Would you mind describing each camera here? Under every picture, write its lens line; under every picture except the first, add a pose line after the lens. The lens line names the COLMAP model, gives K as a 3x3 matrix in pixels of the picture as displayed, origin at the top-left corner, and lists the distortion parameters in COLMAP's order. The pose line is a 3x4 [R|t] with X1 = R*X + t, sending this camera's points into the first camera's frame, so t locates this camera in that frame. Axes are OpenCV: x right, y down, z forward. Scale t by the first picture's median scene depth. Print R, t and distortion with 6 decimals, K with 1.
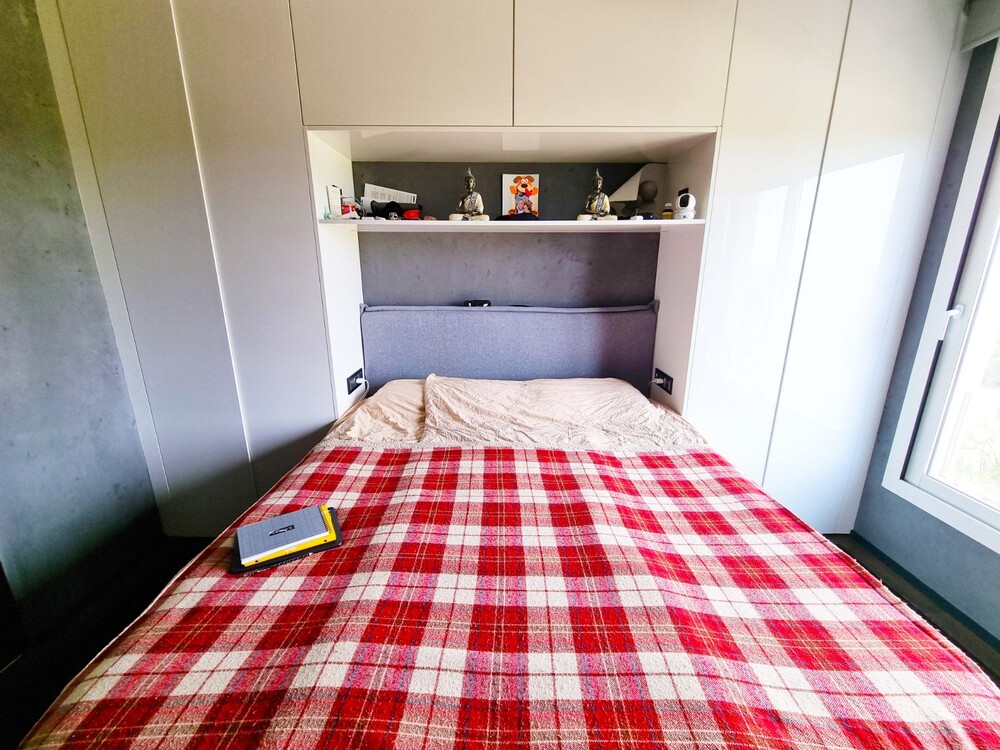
lens RADIAL K [[407.3, 0, 501.6], [0, 407.3, 373.1], [0, 0, 1]] dist [0.000176, -0.000232]
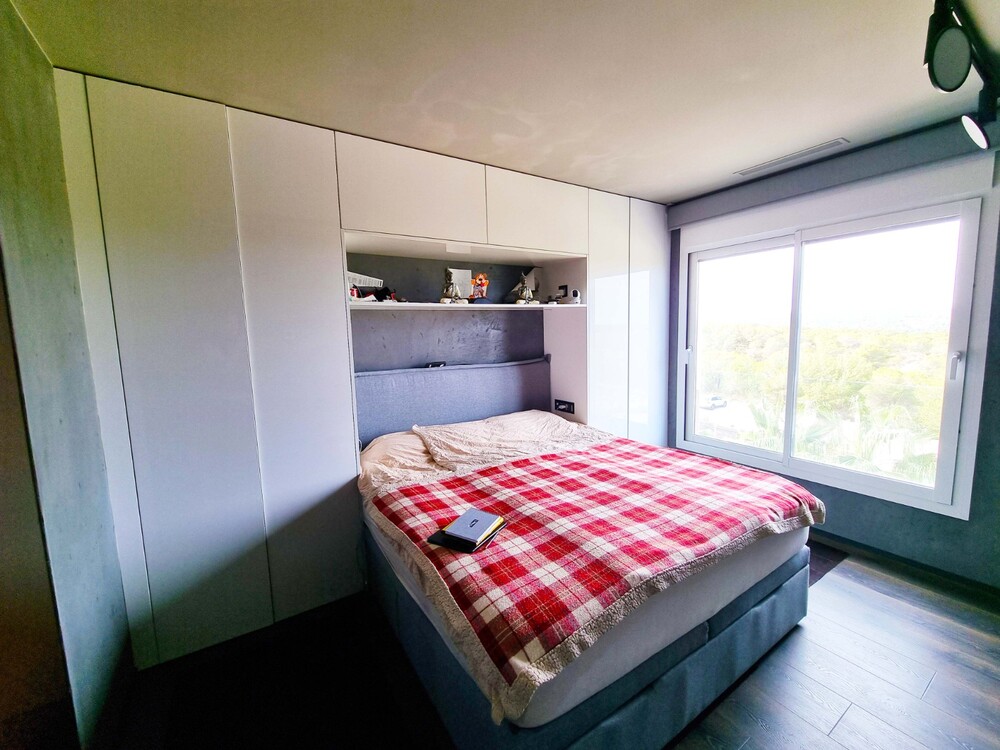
lens RADIAL K [[407.3, 0, 501.6], [0, 407.3, 373.1], [0, 0, 1]] dist [0.000176, -0.000232]
pose [[0.842746, -0.080157, 0.532310, -0.825238], [0.164435, 0.979920, -0.112771, 0.041905], [-0.512582, 0.182568, 0.839005, -0.216920]]
